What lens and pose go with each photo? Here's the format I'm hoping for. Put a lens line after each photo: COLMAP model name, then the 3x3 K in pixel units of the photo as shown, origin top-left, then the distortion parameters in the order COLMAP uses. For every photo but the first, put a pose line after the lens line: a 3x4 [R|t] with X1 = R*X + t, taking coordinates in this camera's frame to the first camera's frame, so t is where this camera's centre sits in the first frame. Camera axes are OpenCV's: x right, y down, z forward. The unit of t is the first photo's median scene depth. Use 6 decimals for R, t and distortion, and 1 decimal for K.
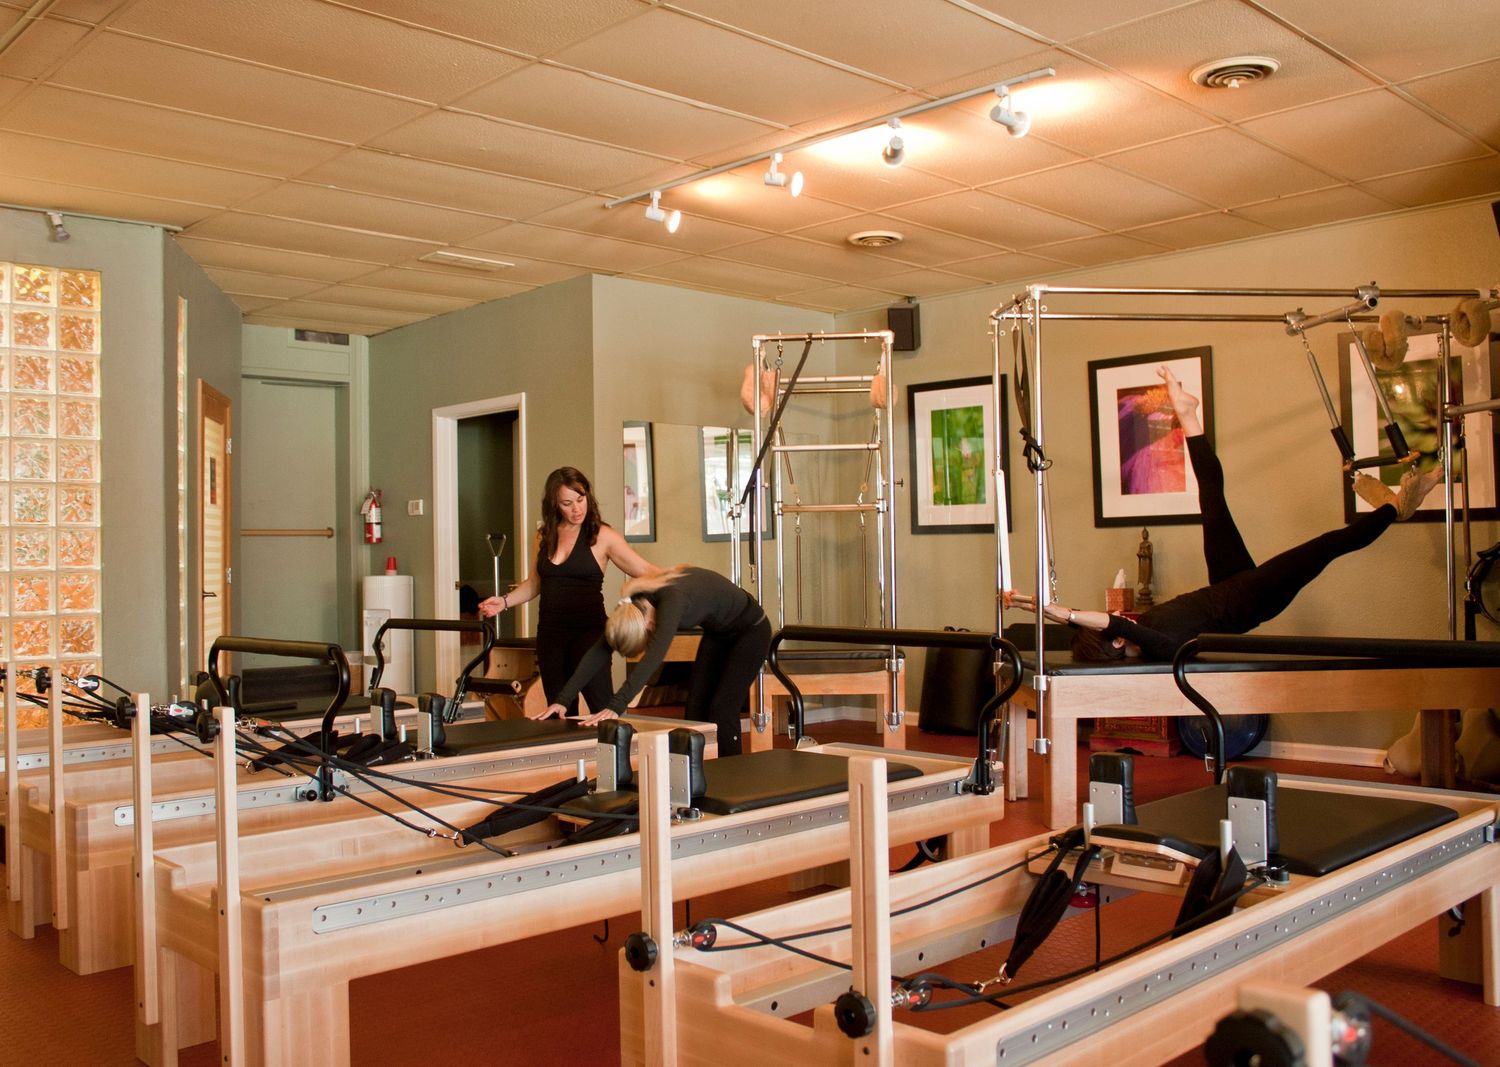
lens RADIAL K [[1406.6, 0, 778.6], [0, 1406.6, 529.8], [0, 0, 1]] dist [-0.127681, 0.125933]
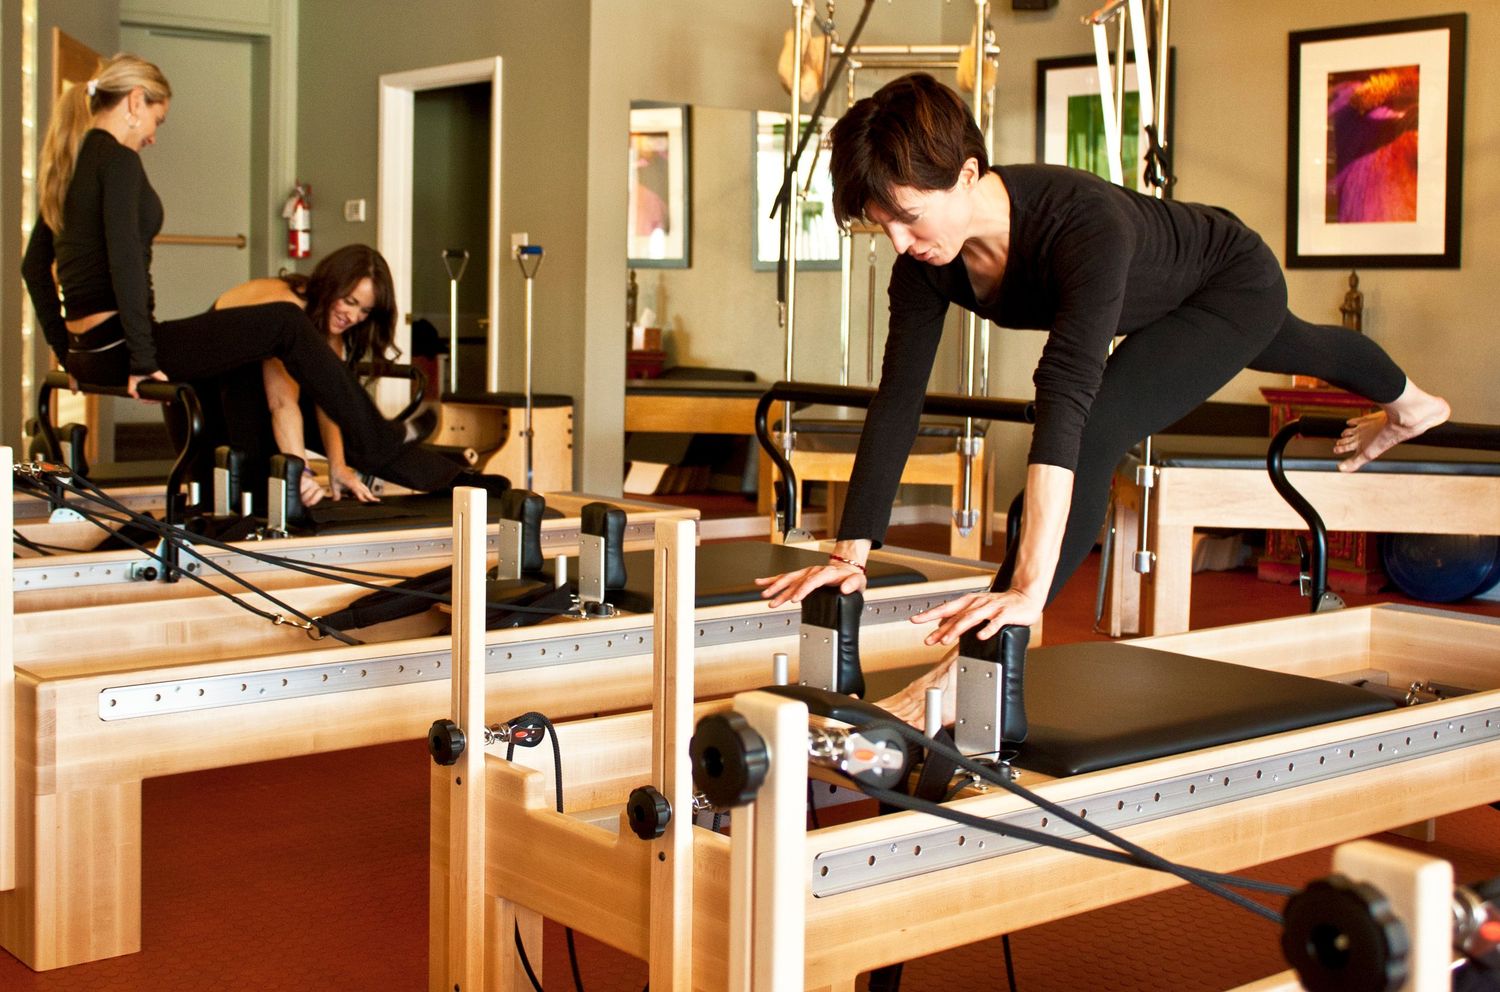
lens RADIAL K [[2038.5, 0, 745.1], [0, 2038.5, 392.8], [0, 0, 1]] dist [-0.039881, 0.003805]
pose [[0.995184, 0.038508, -0.090149, 0.060220], [-0.032386, 0.997131, 0.068411, -0.000536], [0.092525, -0.065162, 0.993576, -0.066674]]
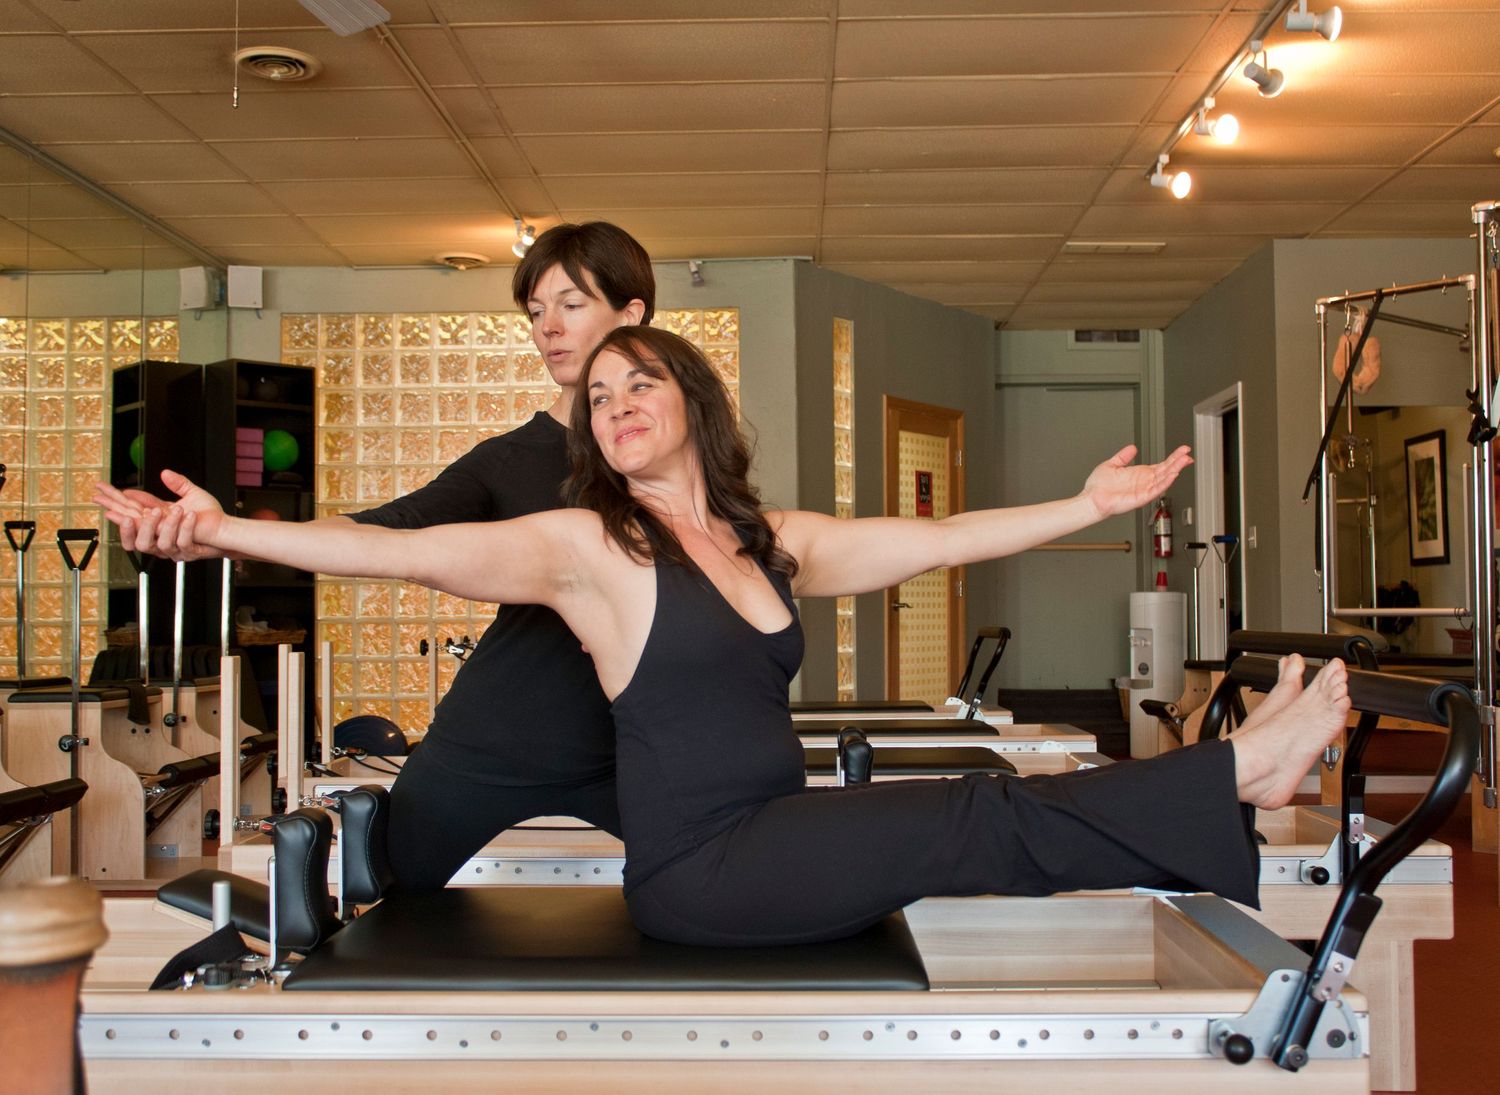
lens RADIAL K [[1755.5, 0, 750.0], [0, 1755.5, 547.5], [0, 0, 1]] dist [-0.095607, 0.159972]
pose [[0.687559, -0.013946, -0.725995, 0.503549], [0.008363, 0.999901, -0.011287, 0.019843], [0.726080, 0.001689, 0.687608, 0.032230]]
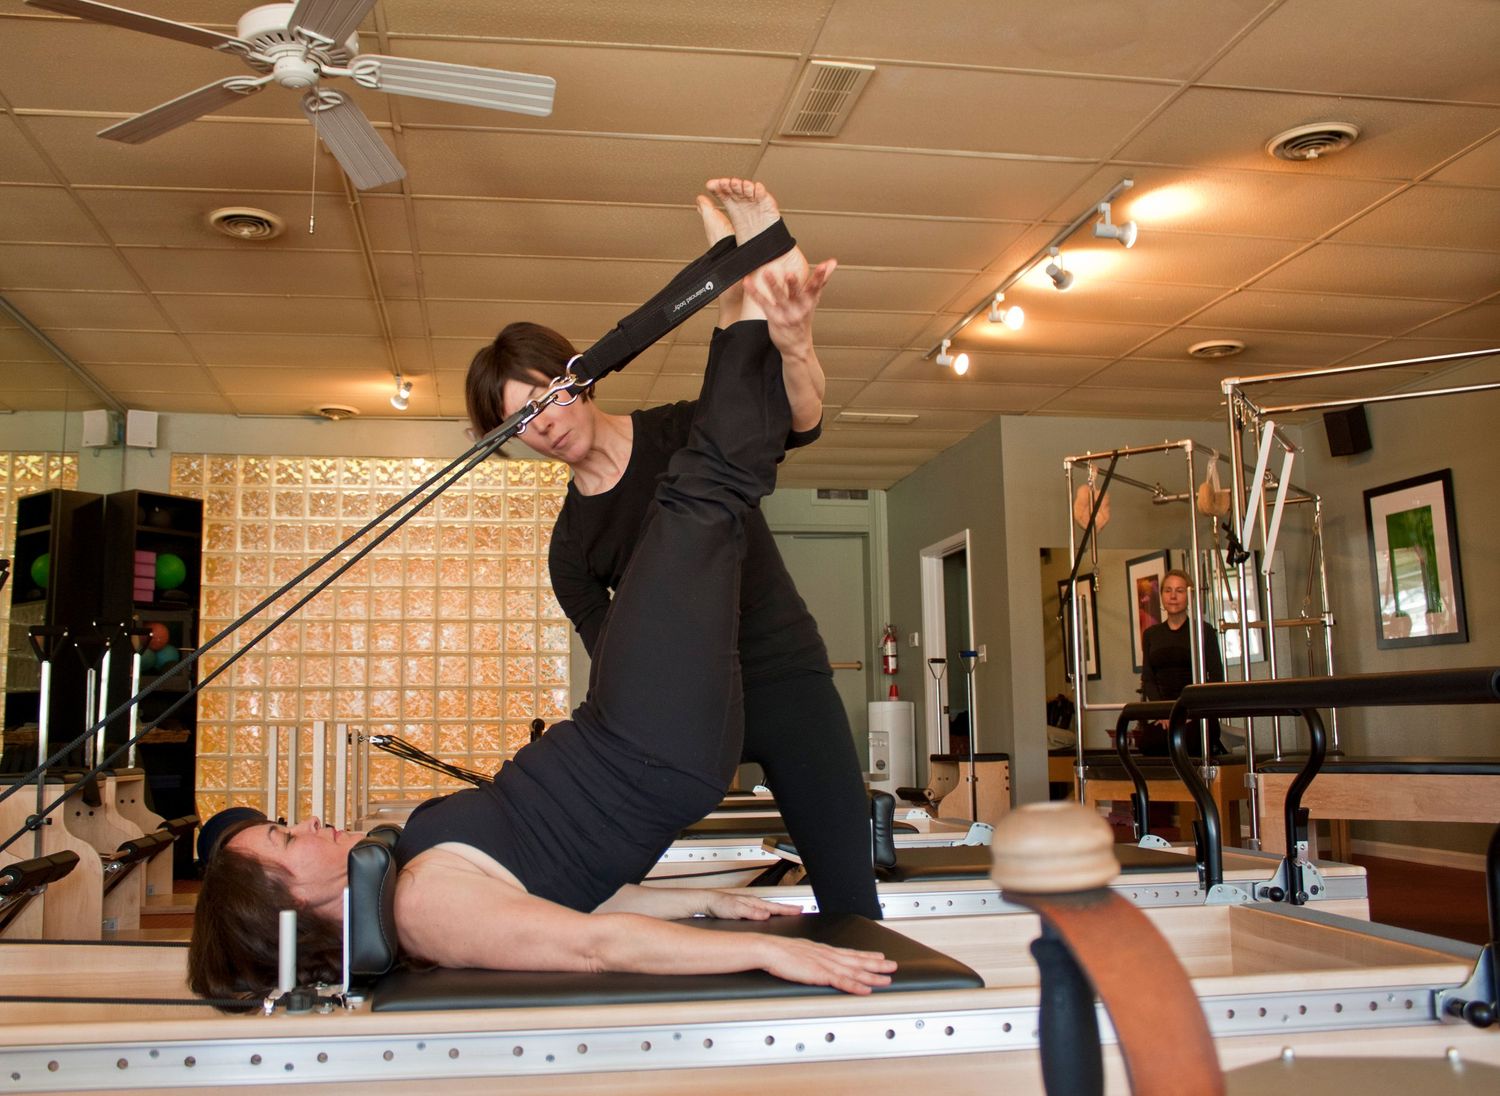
lens RADIAL K [[1439.4, 0, 707.8], [0, 1439.4, 525.8], [0, 0, 1]] dist [-0.149743, 0.152573]
pose [[0.805875, -0.078048, -0.586919, 0.393018], [0.009882, 0.992909, -0.118468, 0.037983], [0.592003, 0.089670, 0.800932, -0.021217]]
